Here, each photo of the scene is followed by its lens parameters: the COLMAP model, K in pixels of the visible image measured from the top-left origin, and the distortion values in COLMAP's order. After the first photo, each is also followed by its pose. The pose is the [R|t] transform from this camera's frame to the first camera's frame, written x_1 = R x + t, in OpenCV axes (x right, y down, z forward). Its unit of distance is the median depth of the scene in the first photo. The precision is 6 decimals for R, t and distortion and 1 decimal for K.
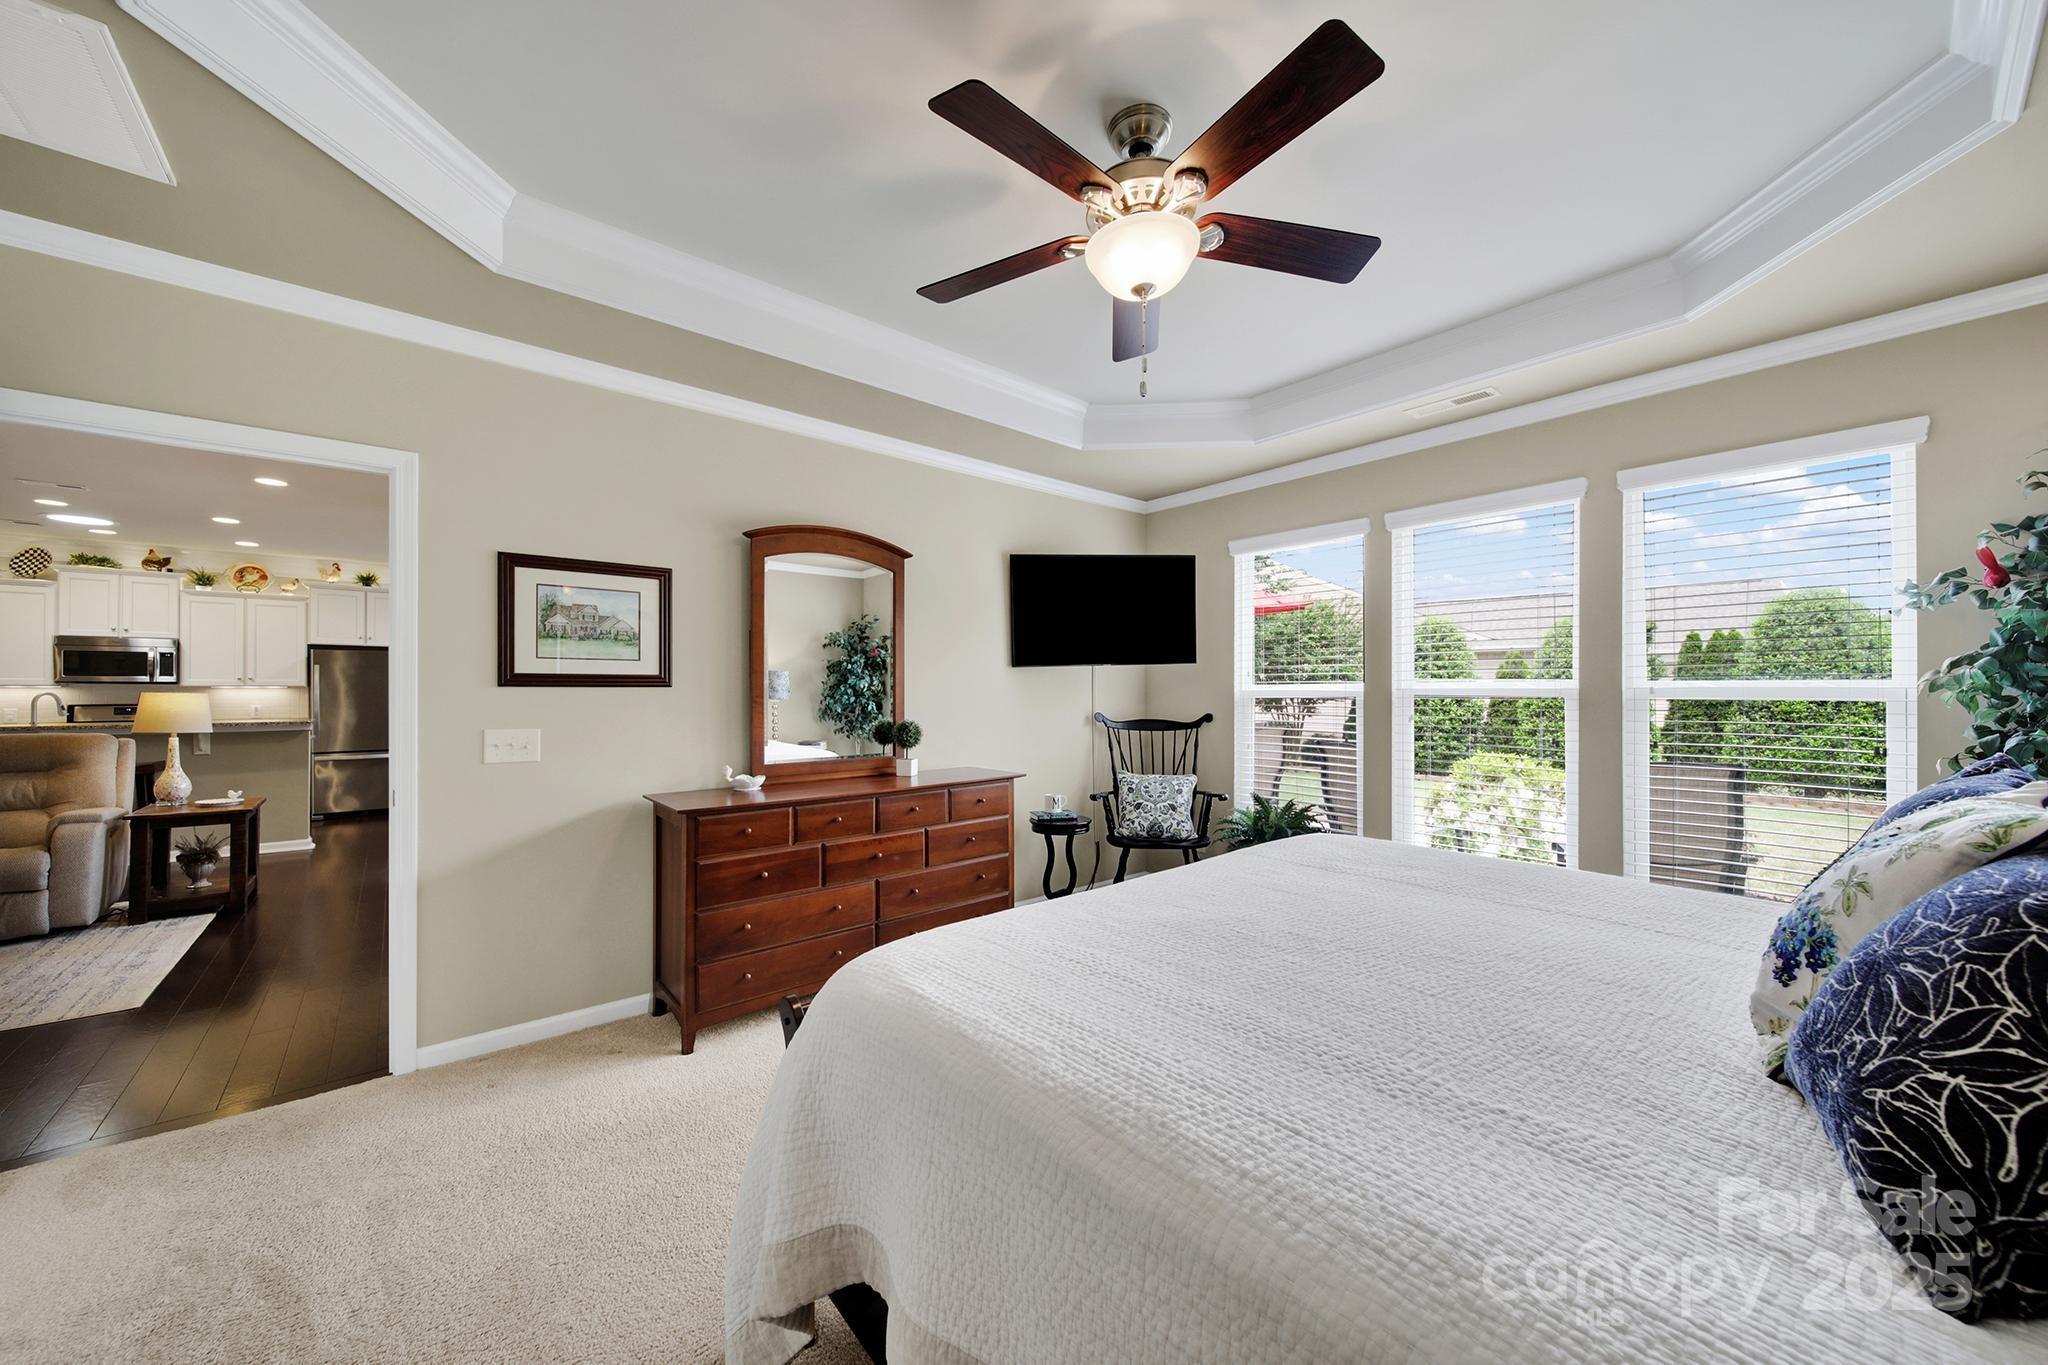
lens RADIAL K [[735.4, 0, 1028.4], [0, 735.4, 689.6], [0, 0, 1]] dist [0.000090, -0.001185]
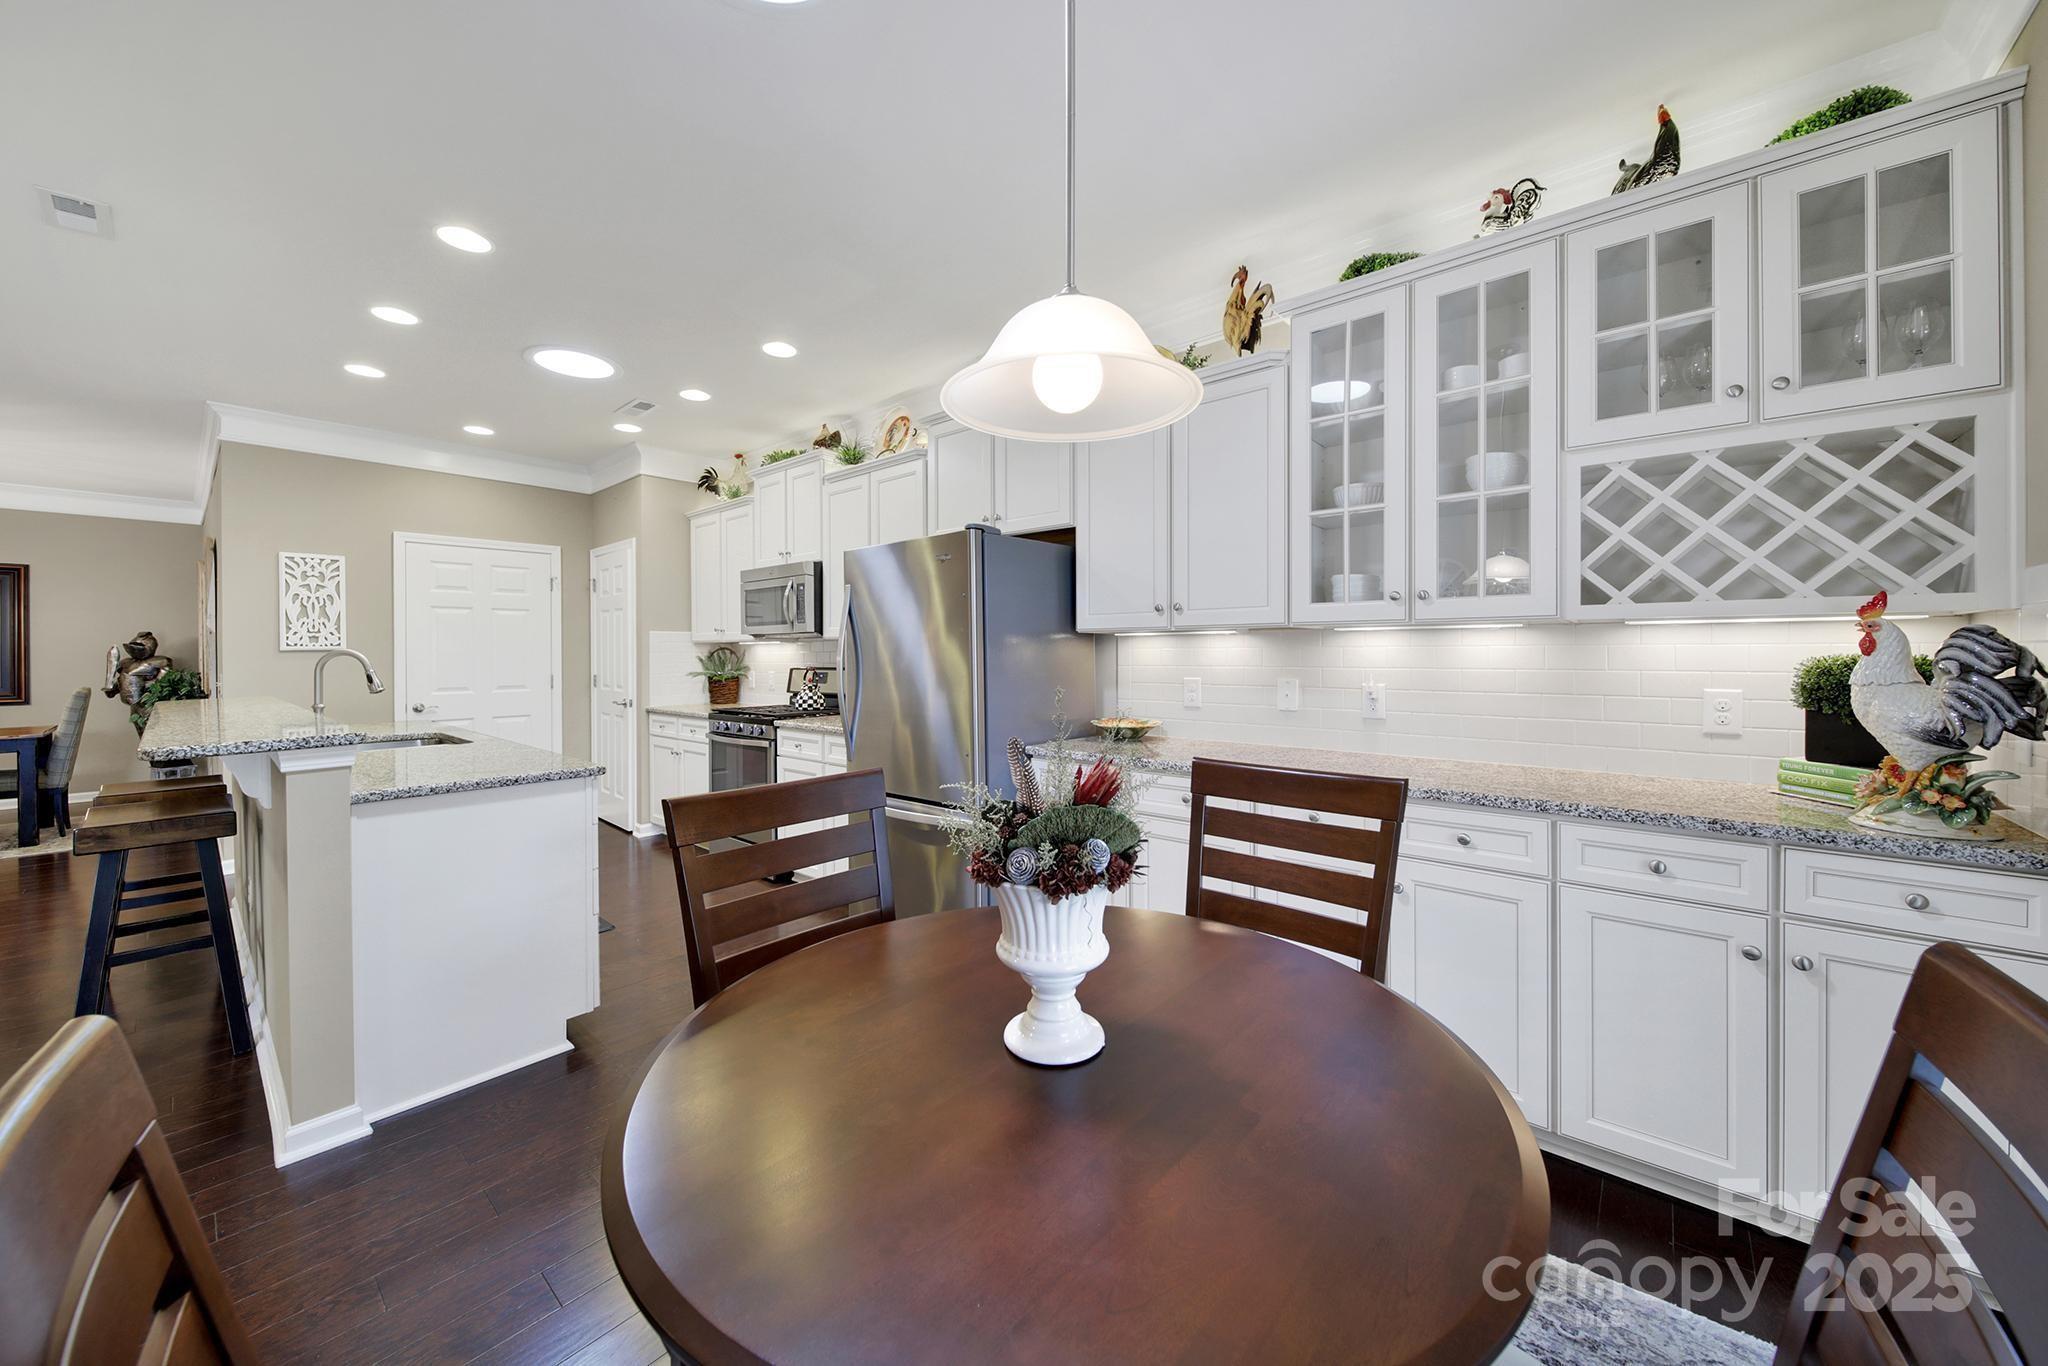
lens RADIAL K [[735.4, 0, 1016.2], [0, 735.4, 653.4], [0, 0, 1]] dist [0.000090, -0.001185]
pose [[0.141543, 0.004090, -0.989924, -0.520310], [0.002798, 0.999986, 0.004531, 0.004410], [0.989928, -0.003411, 0.141530, 1.027631]]
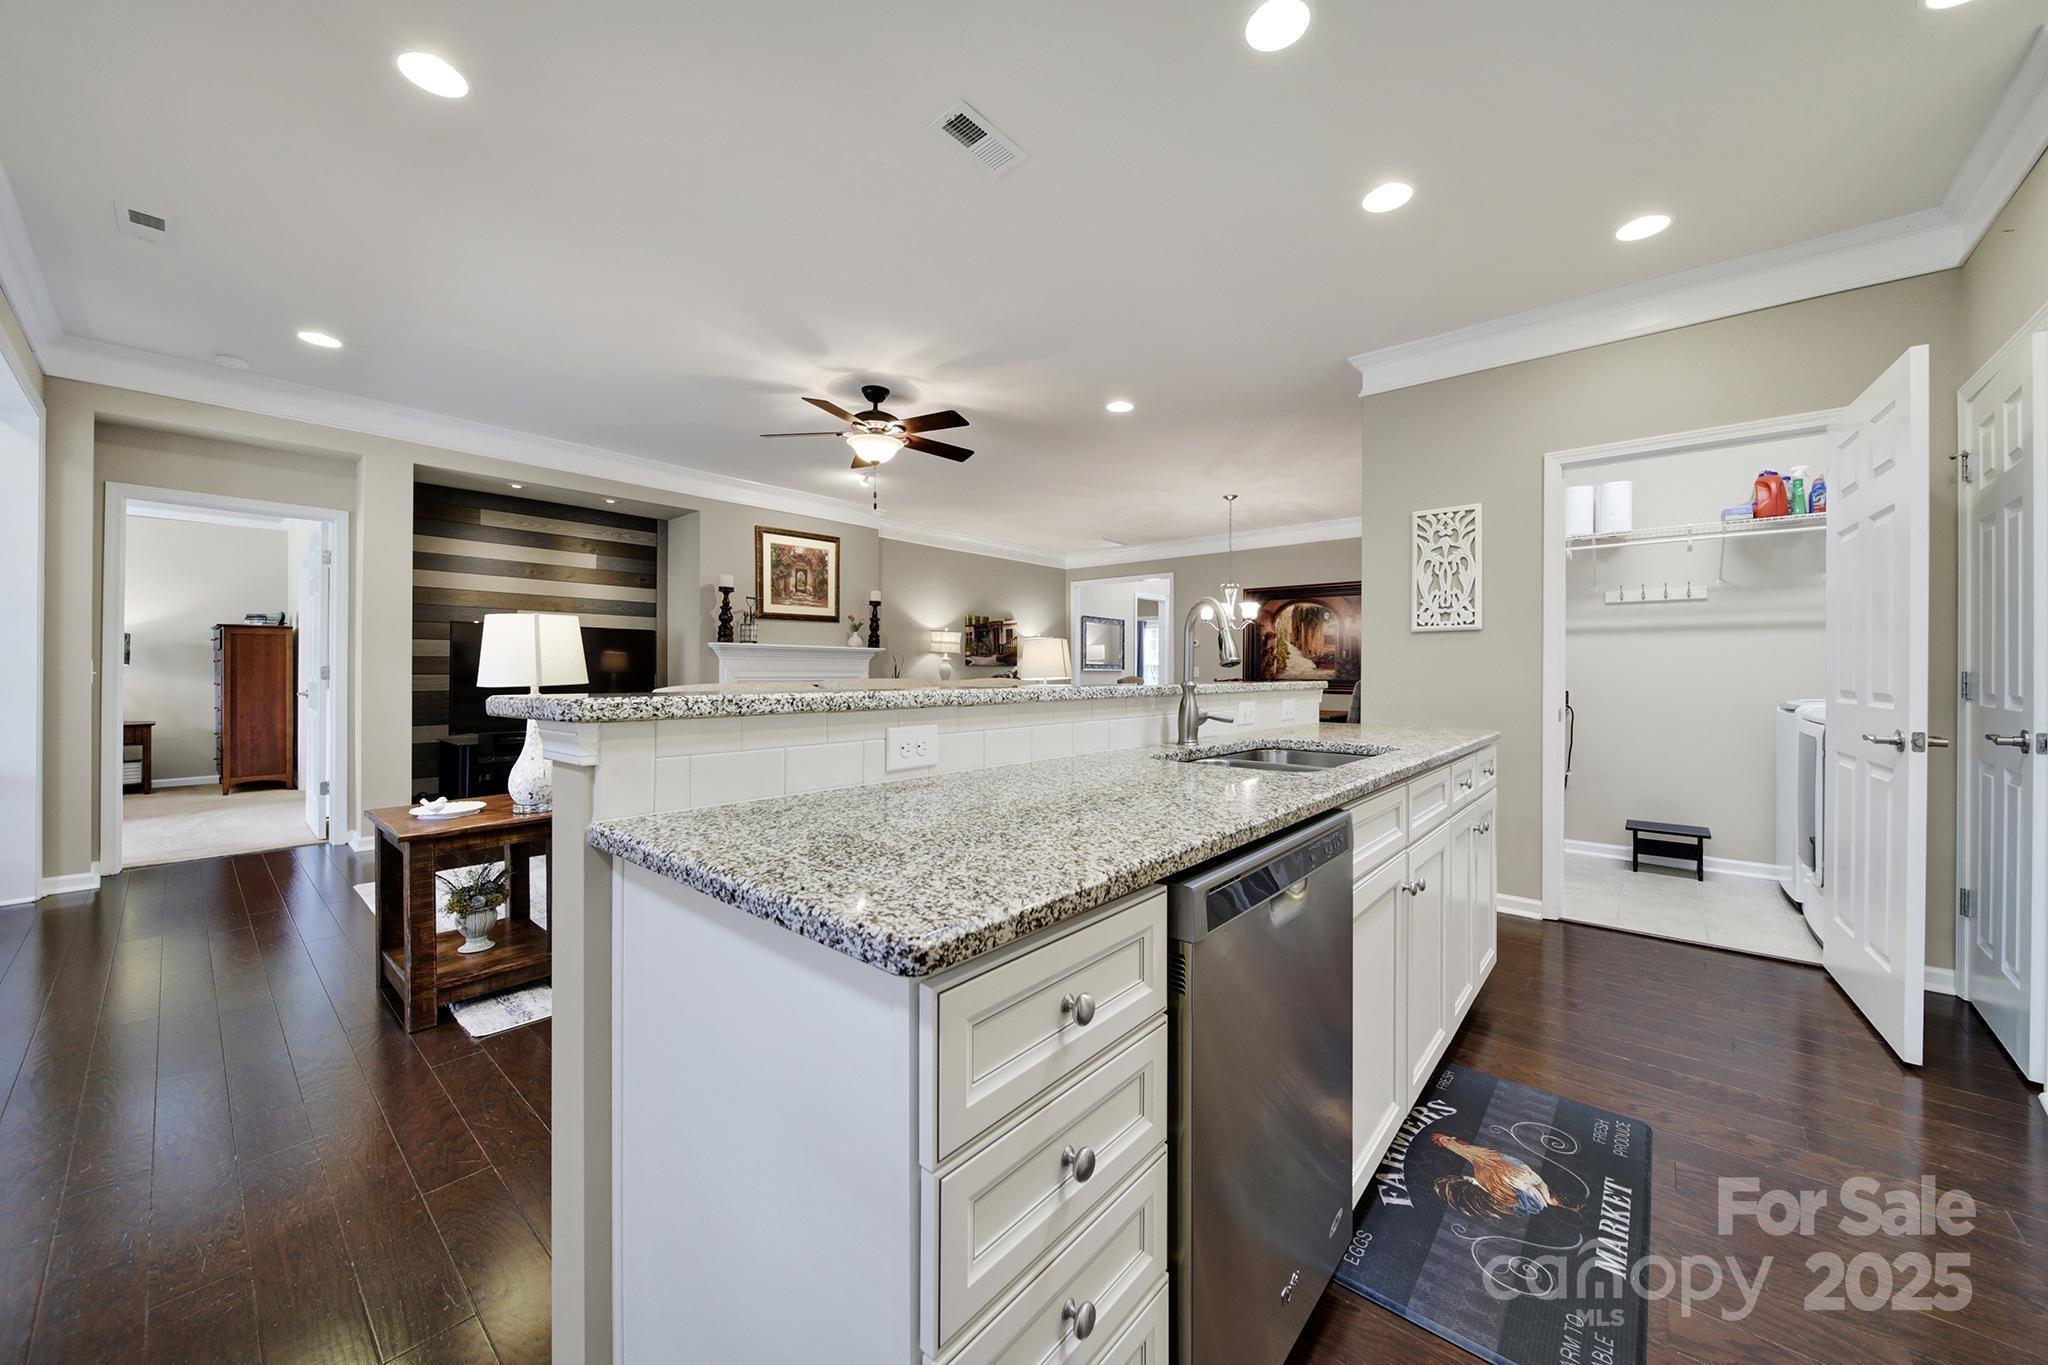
lens RADIAL K [[735.4, 0, 1018.0], [0, 735.4, 669.0], [0, 0, 1]] dist [0.000090, -0.001185]
pose [[-0.990117, -0.002800, -0.140217, -0.865917], [-0.003129, 0.999993, 0.002129, 0.027518], [0.140210, 0.002546, -0.990119, 0.968574]]
